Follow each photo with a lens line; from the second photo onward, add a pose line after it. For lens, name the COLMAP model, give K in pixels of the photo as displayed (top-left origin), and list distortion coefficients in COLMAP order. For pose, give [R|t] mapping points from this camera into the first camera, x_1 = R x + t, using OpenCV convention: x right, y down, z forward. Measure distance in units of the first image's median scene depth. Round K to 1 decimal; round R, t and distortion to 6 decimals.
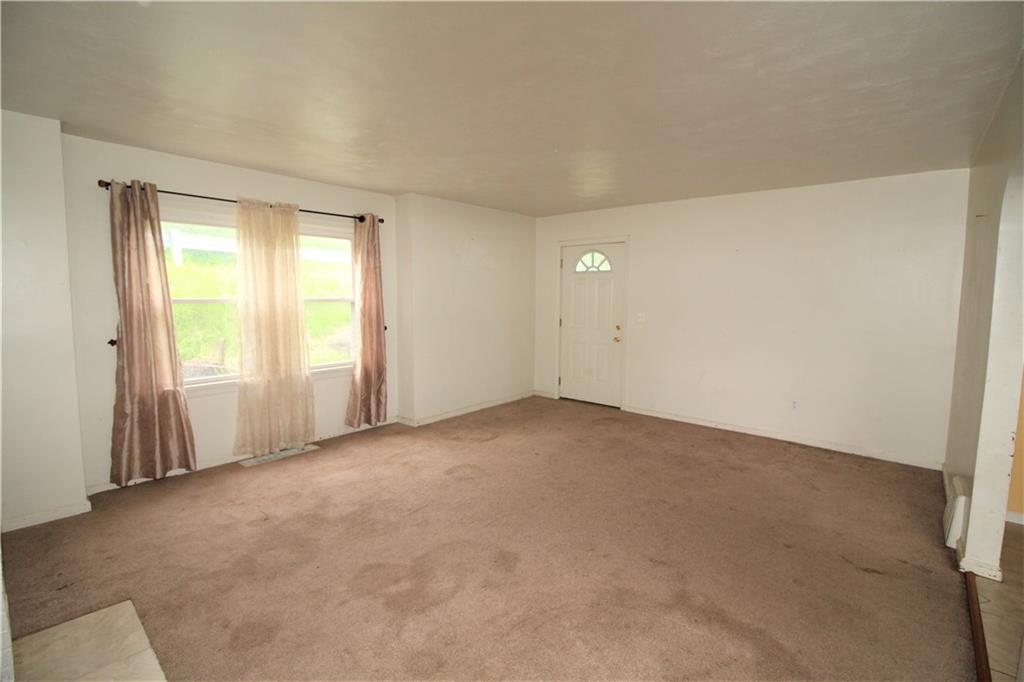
lens RADIAL K [[481.4, 0, 507.2], [0, 481.4, 334.4], [0, 0, 1]] dist [-0.002288, -0.011889]
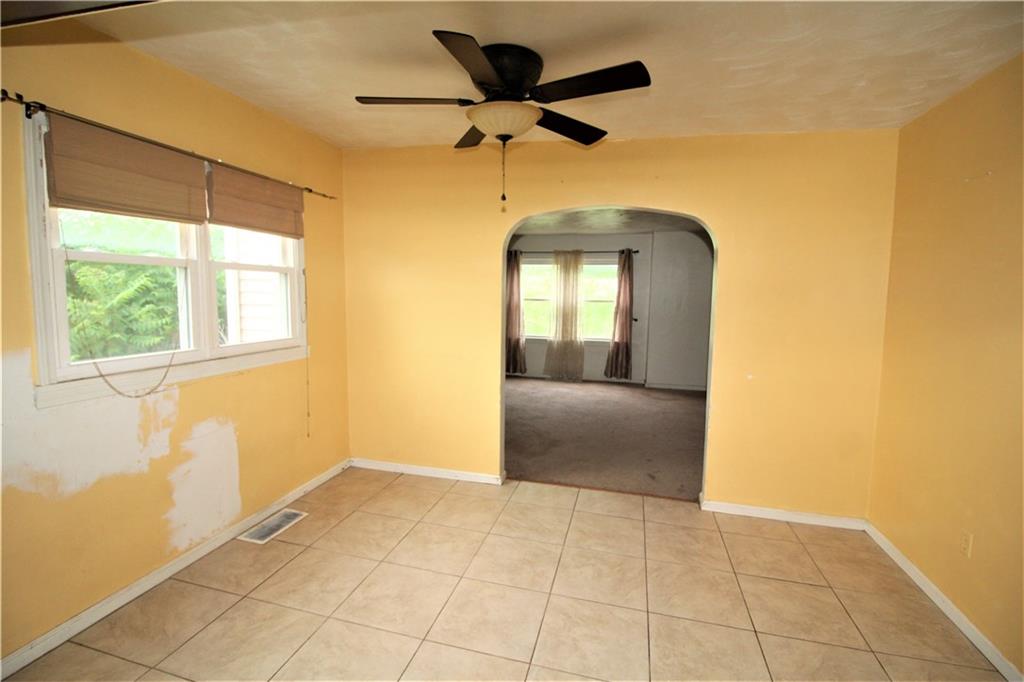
lens RADIAL K [[481.4, 0, 507.2], [0, 481.4, 334.4], [0, 0, 1]] dist [-0.002288, -0.011889]
pose [[0.457521, 0.080898, -0.885511, 1.133515], [-0.094292, 0.994652, 0.042150, 0.008173], [0.884185, 0.064212, 0.462702, -0.104741]]
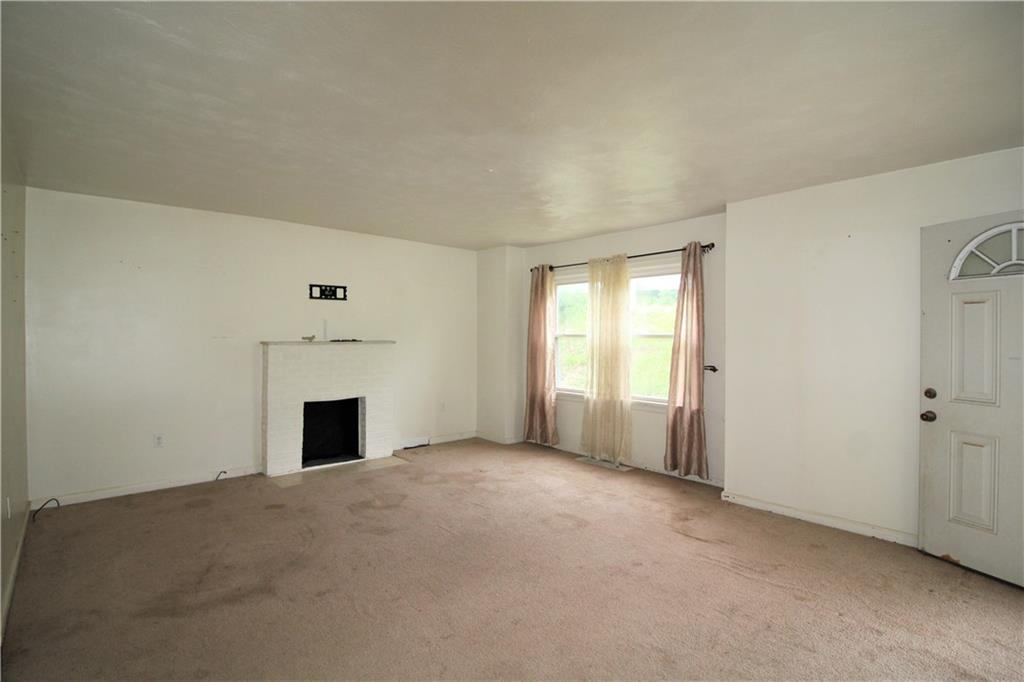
lens RADIAL K [[481.4, 0, 507.2], [0, 481.4, 334.4], [0, 0, 1]] dist [-0.002288, -0.011889]
pose [[-0.127461, -0.001930, -0.991842, 0.767825], [-0.086019, 0.996252, 0.009116, -0.062644], [0.988106, 0.086480, -0.127149, 0.900483]]
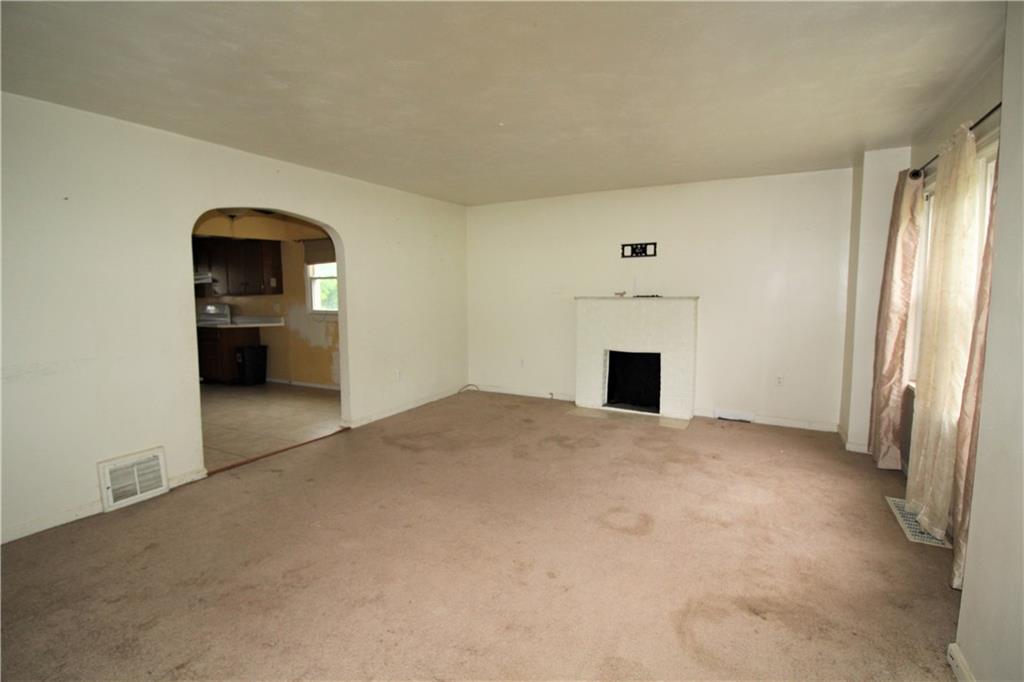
lens RADIAL K [[481.4, 0, 507.2], [0, 481.4, 334.4], [0, 0, 1]] dist [-0.002288, -0.011889]
pose [[-0.976673, 0.019268, -0.213865, 0.224248], [-0.016862, 0.986009, 0.165838, -0.104877], [0.214068, 0.165575, -0.962684, 1.494590]]
